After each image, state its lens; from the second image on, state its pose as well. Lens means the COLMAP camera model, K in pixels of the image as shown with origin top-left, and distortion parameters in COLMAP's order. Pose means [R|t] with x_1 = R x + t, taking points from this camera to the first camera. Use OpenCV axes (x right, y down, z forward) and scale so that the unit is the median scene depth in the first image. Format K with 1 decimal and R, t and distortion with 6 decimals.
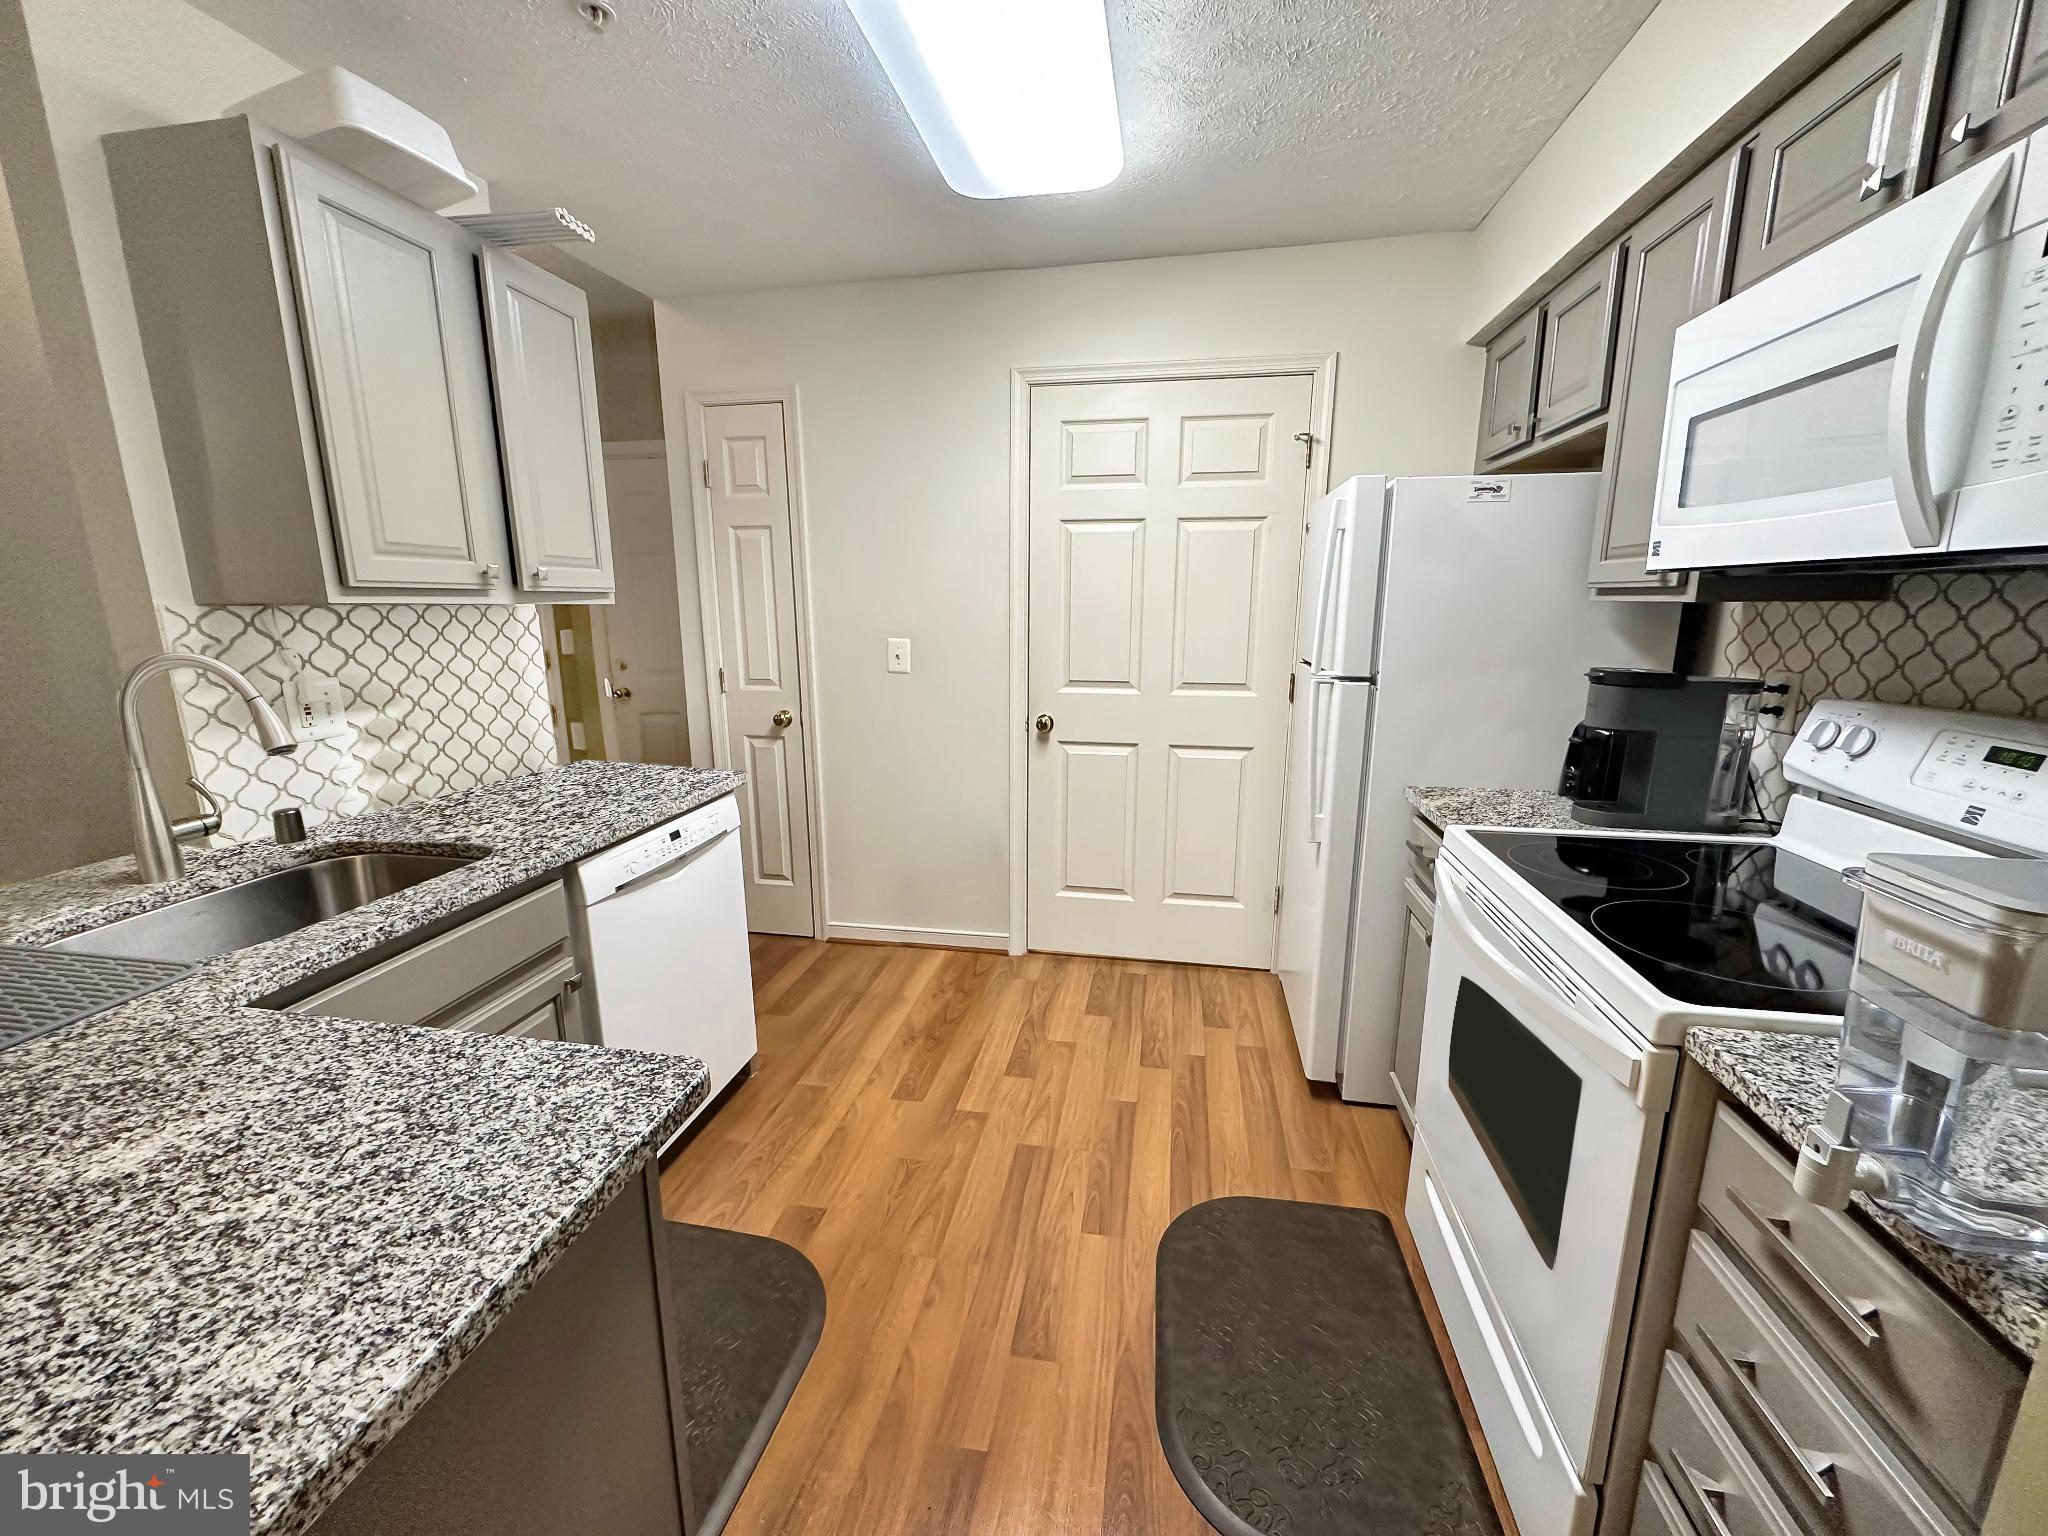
lens RADIAL K [[816.8, 0, 1024.0], [0, 816.8, 768.0], [0, 0, 1]] dist [-0.000323, -0.000091]
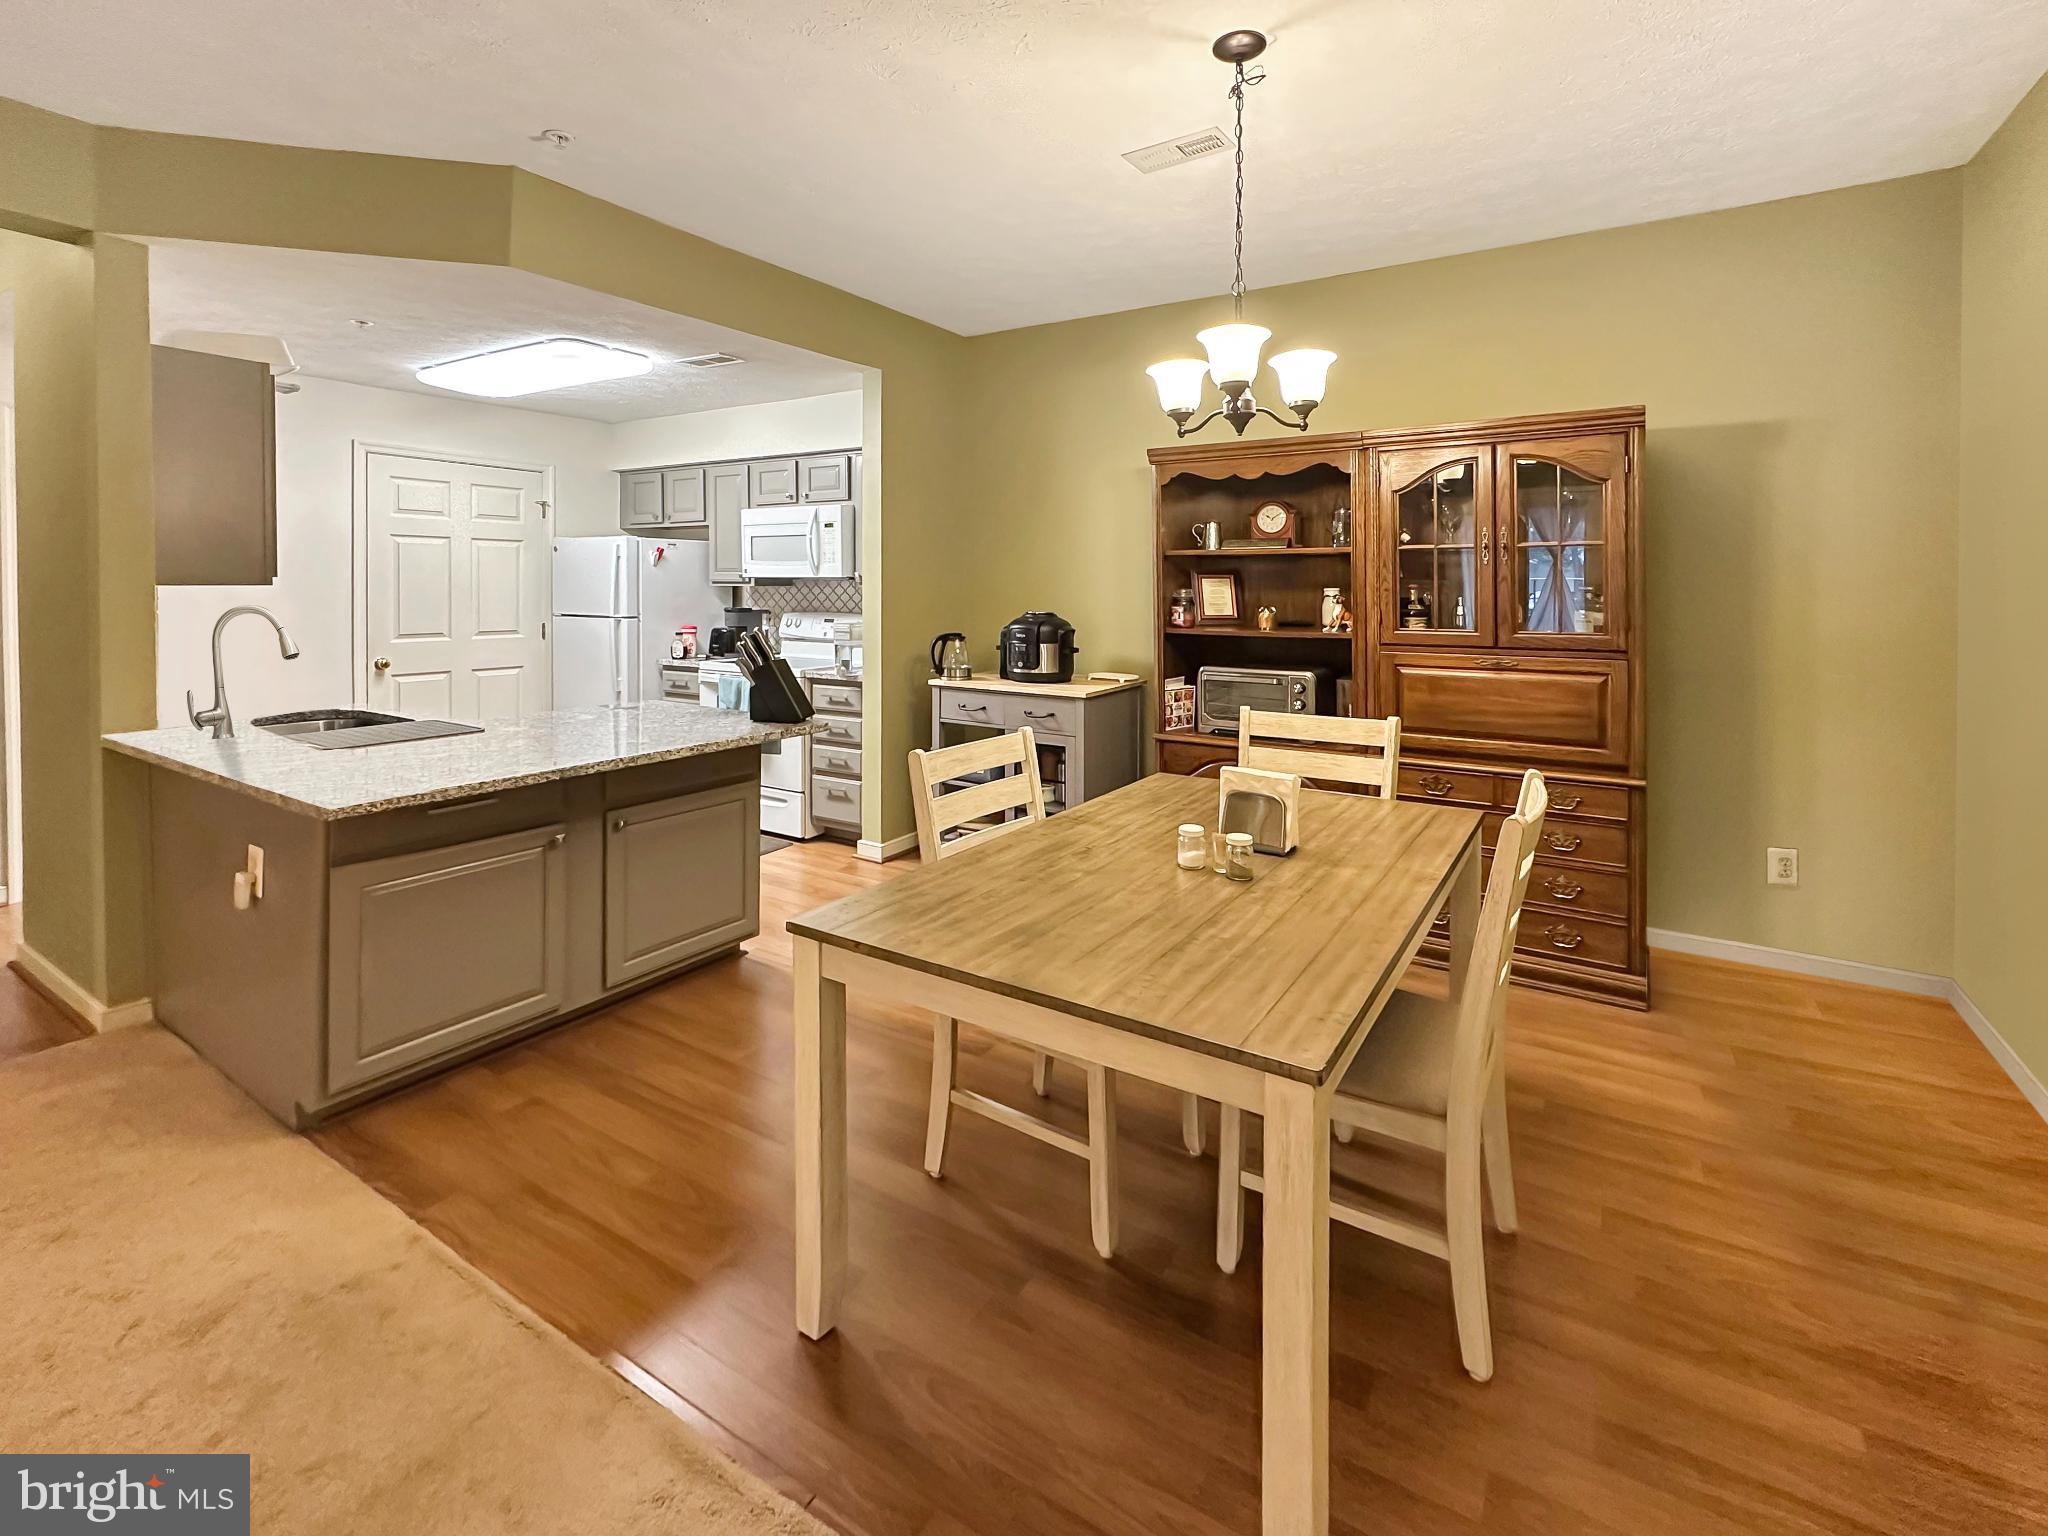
lens RADIAL K [[809.7, 0, 1068.3], [0, 809.7, 602.4], [0, 0, 1]] dist [0.000954, 0.000176]
pose [[0.282035, -0.020264, 0.959190, -1.593177], [0.188654, 0.981429, -0.034737, 0.175085], [-0.940673, 0.190752, 0.280620, -0.898372]]
